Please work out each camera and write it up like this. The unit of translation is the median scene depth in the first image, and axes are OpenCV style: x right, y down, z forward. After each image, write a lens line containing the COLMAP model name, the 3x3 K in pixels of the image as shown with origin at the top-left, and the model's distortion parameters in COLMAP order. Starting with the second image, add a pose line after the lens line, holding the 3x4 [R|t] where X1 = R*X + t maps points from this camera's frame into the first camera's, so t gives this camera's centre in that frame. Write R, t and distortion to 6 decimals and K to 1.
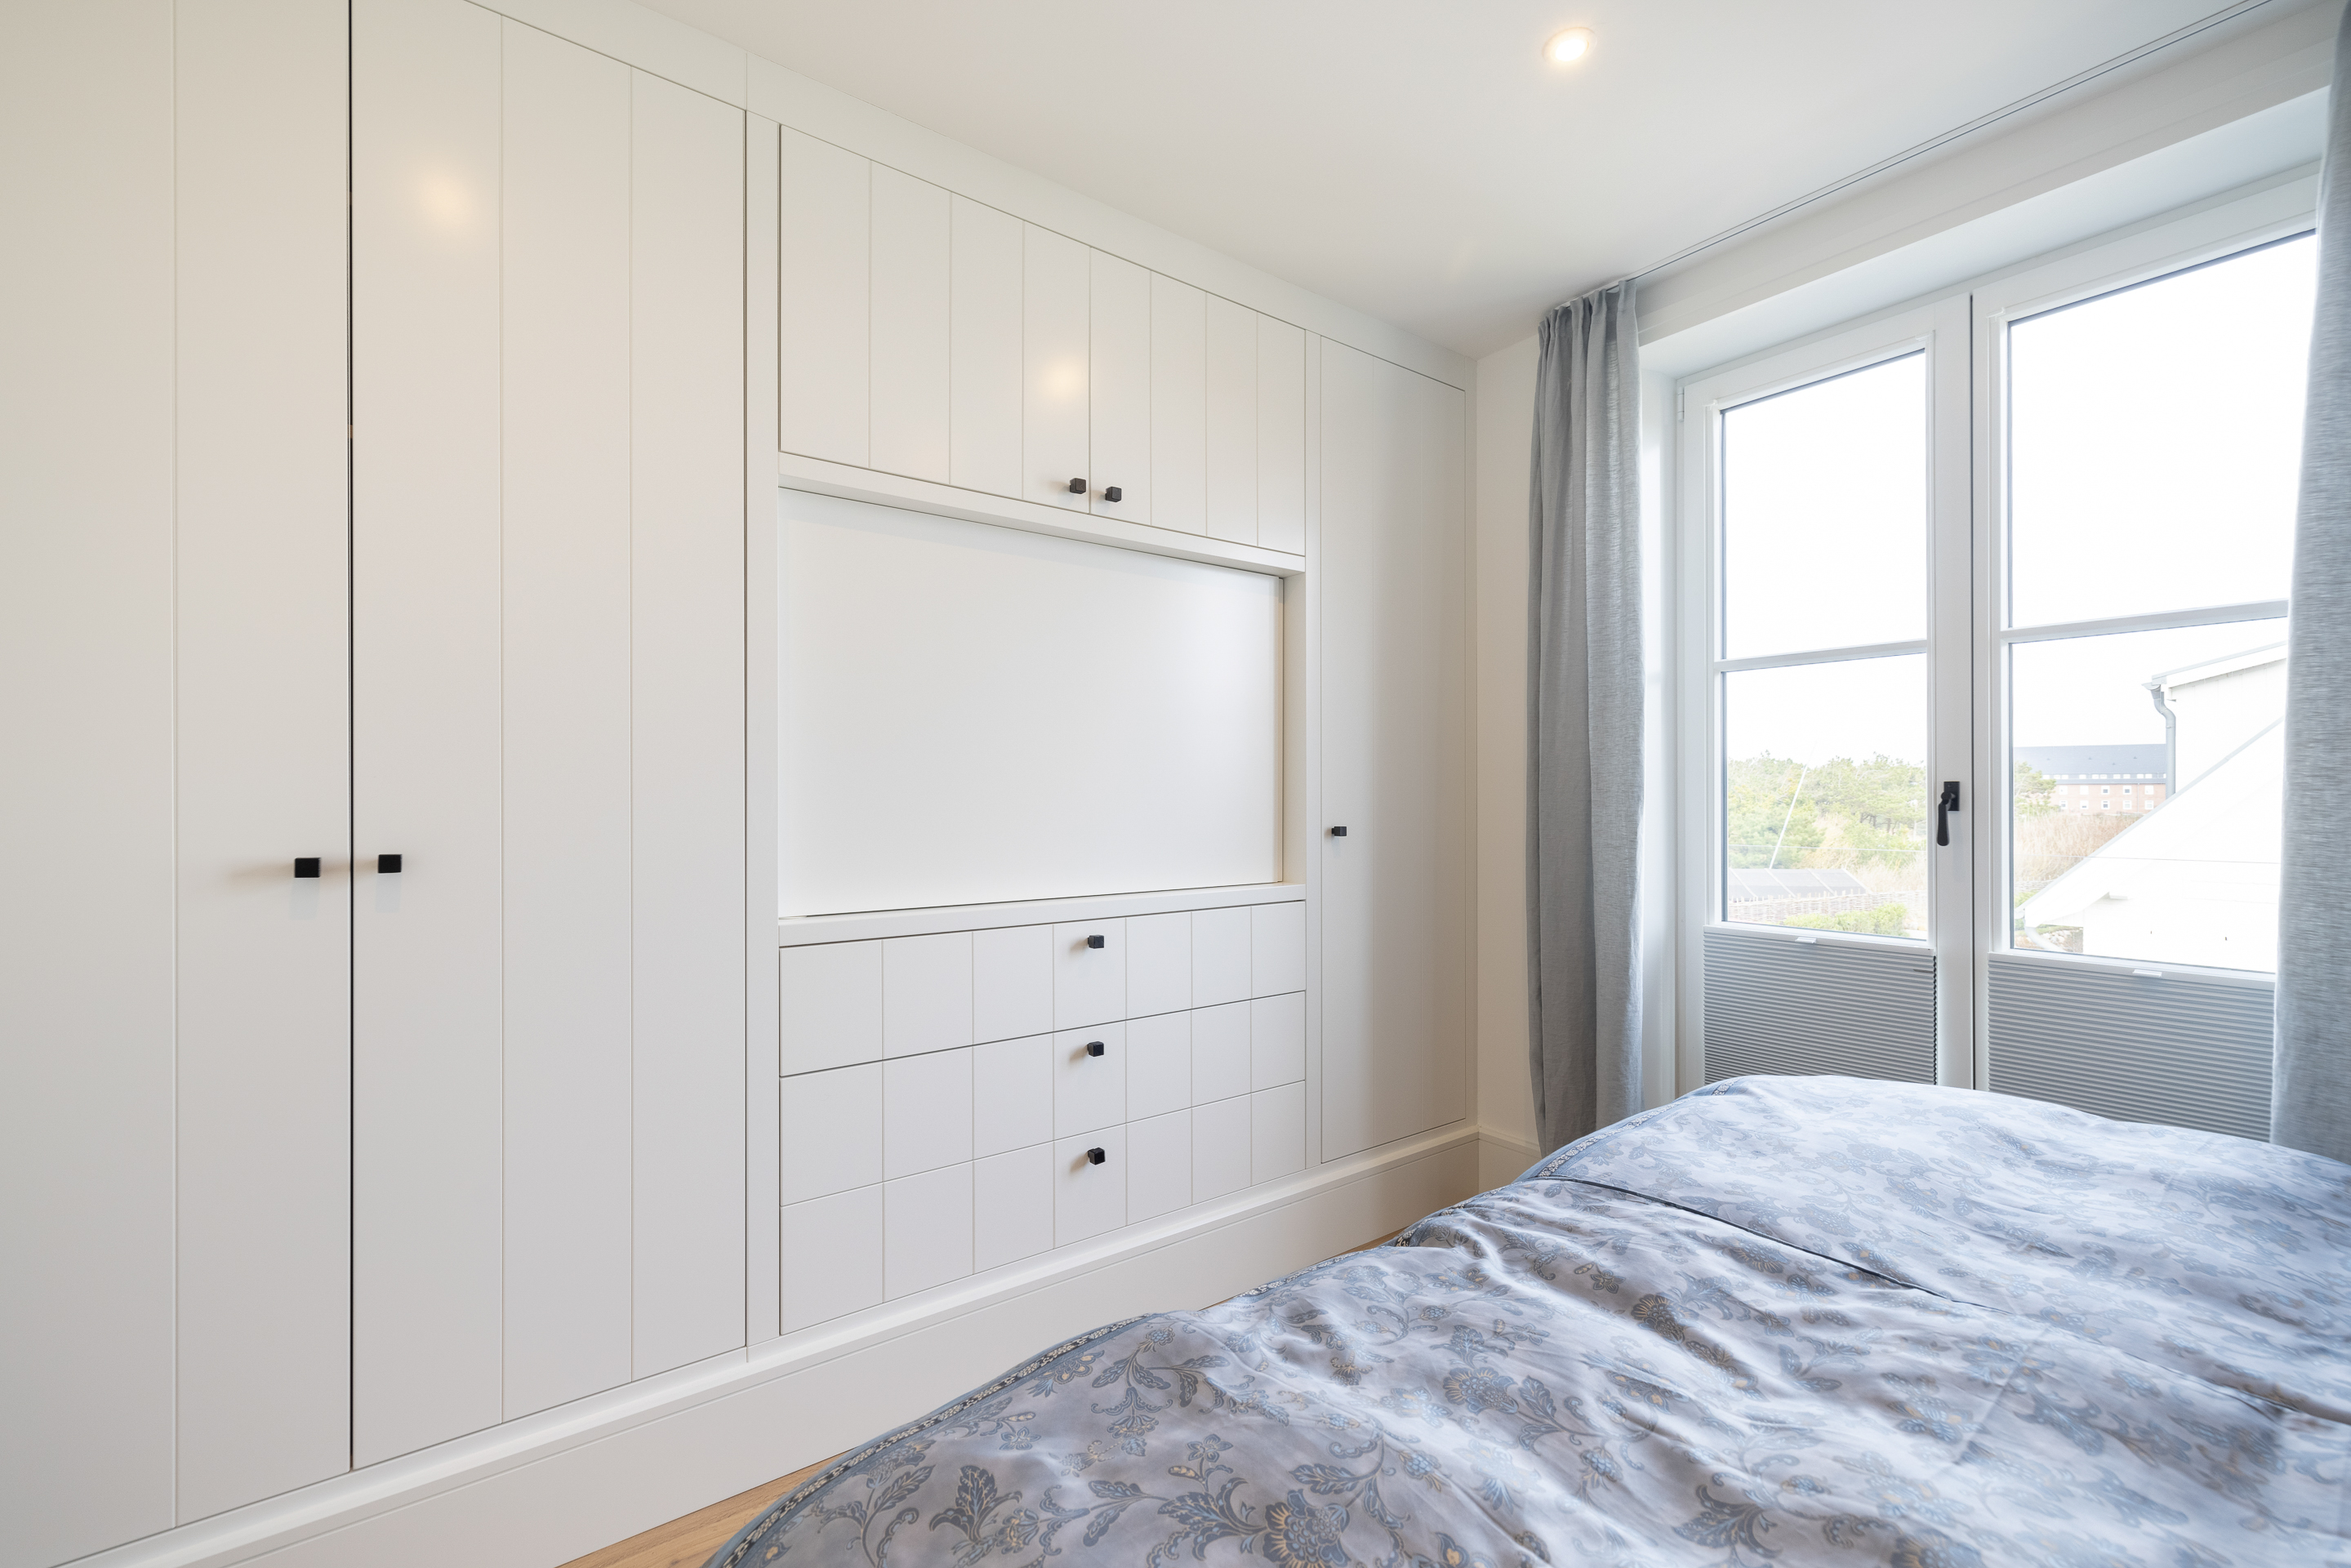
lens RADIAL K [[1005.8, 0, 1188.9], [0, 1005.8, 792.8], [0, 0, 1]] dist [0.001492, 0.000787]
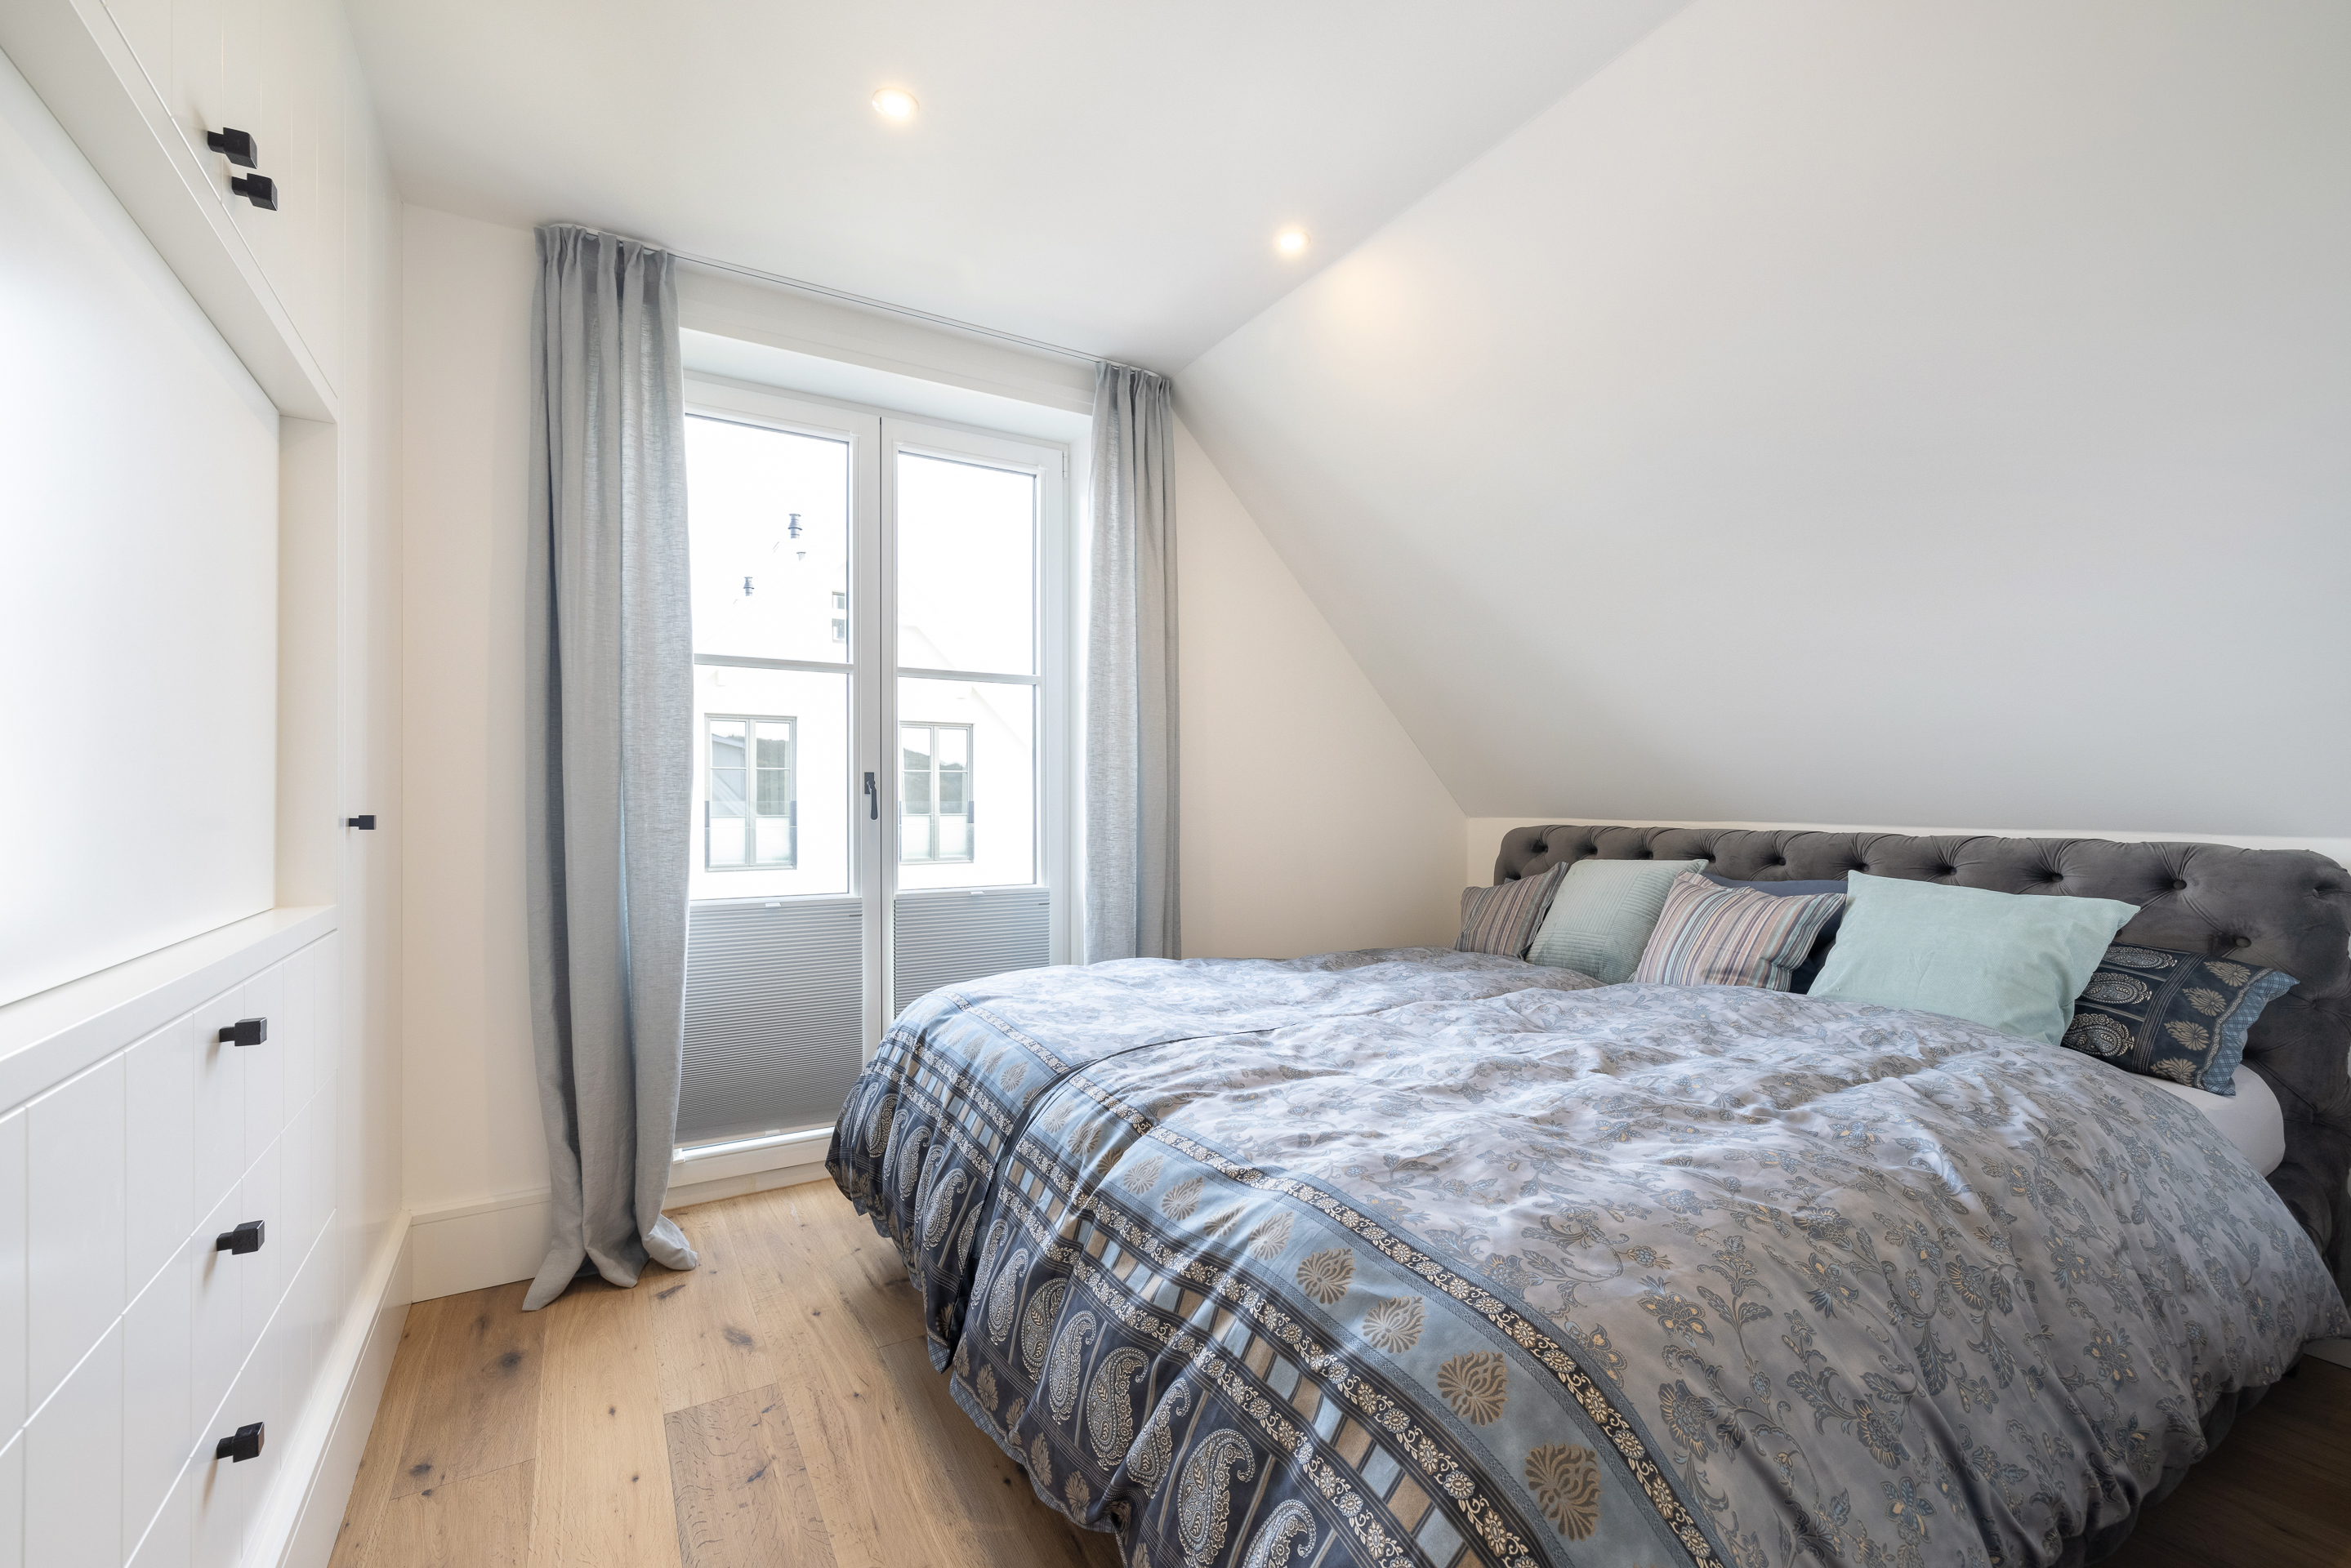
lens RADIAL K [[1005.7, 0, 1193.8], [0, 1005.7, 793.5], [0, 0, 1]] dist [0.001492, 0.000787]
pose [[0.090312, 0.005481, 0.995898, -0.614324], [-0.004237, 0.999978, -0.005120, 0.025530], [-0.995905, -0.003757, 0.090333, 0.495697]]
